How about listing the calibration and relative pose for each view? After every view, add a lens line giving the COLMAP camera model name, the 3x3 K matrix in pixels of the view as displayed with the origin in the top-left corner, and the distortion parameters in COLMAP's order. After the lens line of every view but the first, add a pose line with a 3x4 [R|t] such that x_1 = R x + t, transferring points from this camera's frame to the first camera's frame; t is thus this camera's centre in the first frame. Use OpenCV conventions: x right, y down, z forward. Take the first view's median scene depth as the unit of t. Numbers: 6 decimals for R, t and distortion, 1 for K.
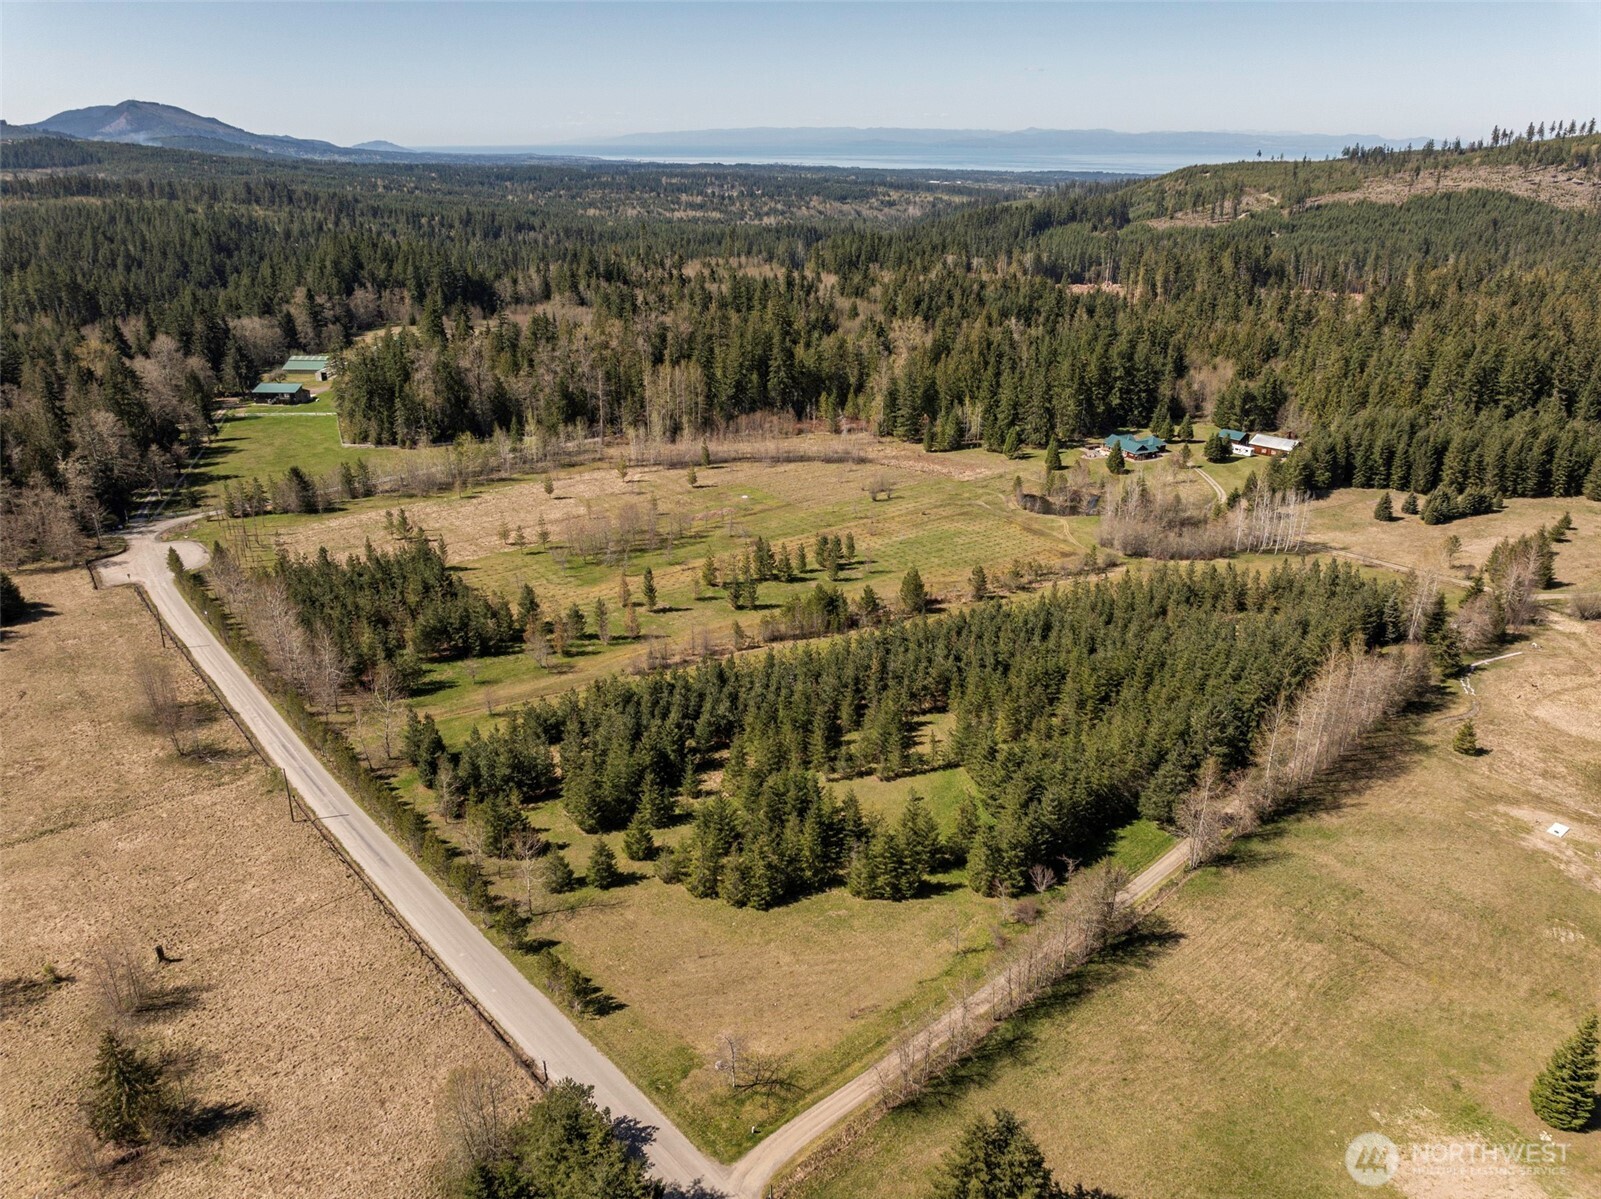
lens RADIAL K [[1141.4, 0, 796.2], [0, 1141.4, 592.6], [0, 0, 1]] dist [-0.030284, 0.018531]
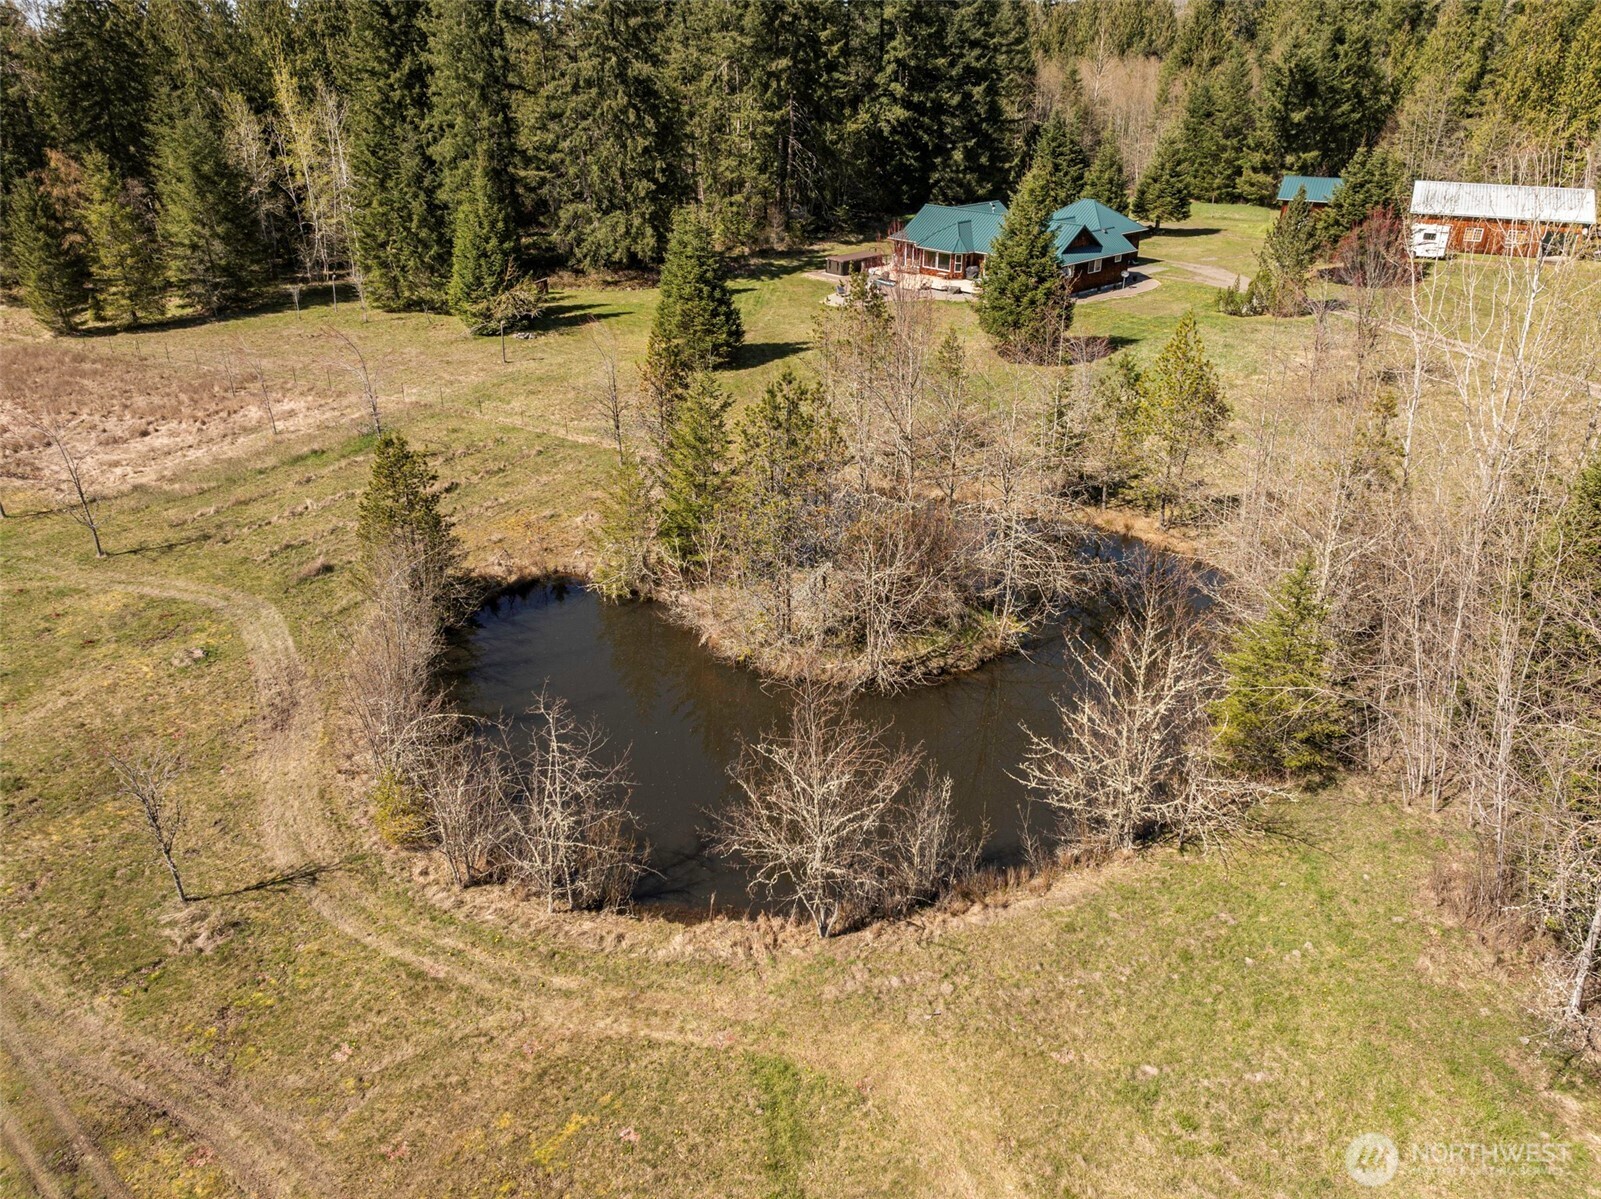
lens RADIAL K [[1141.4, 0, 808.1], [0, 1141.4, 551.4], [0, 0, 1]] dist [-0.030284, 0.018531]
pose [[0.949961, -0.129940, 0.284060, 0.172367], [0.121302, 0.991461, 0.047872, -0.079503], [-0.287855, -0.011019, 0.957611, 0.760295]]
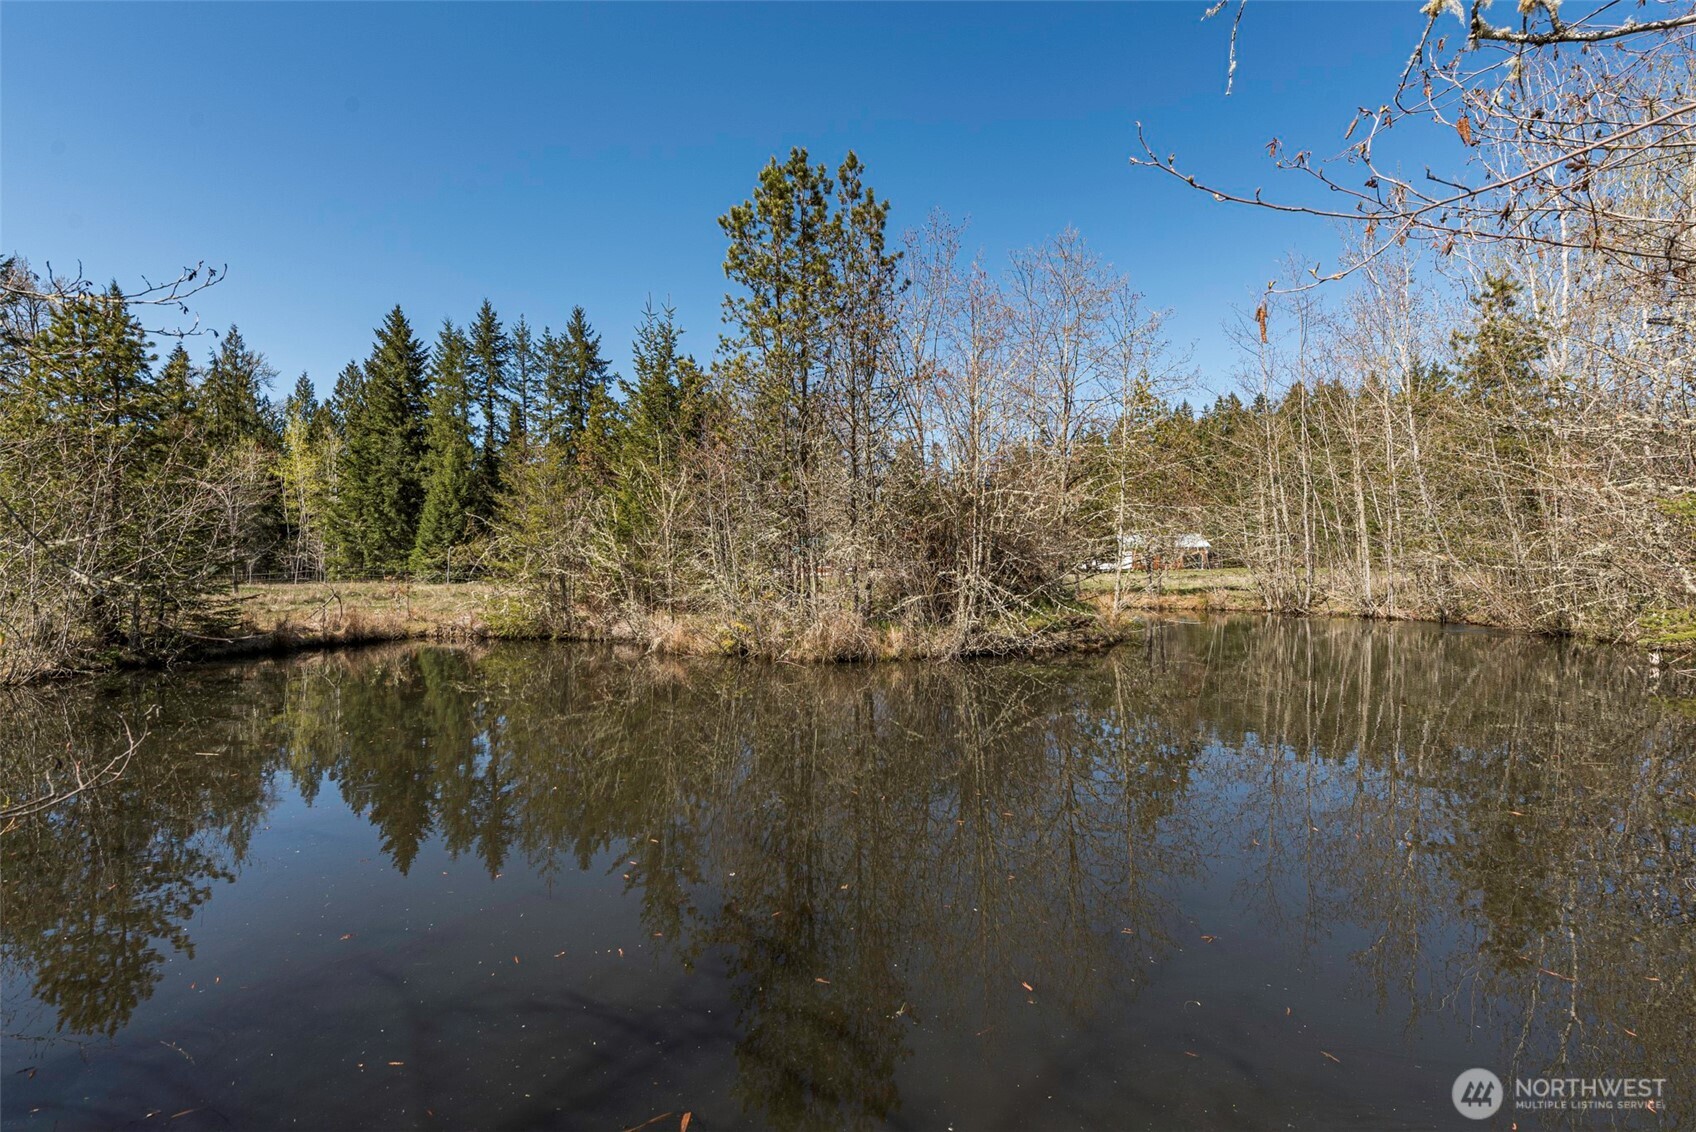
lens RADIAL K [[642.9, 0, 851.0], [0, 642.9, 578.7], [0, 0, 1]] dist [0.001863, 0.000063]
pose [[0.853853, -0.023654, 0.519977, 0.182773], [0.217757, 0.923581, -0.315562, -0.059770], [-0.472776, 0.382672, 0.793753, 0.824667]]
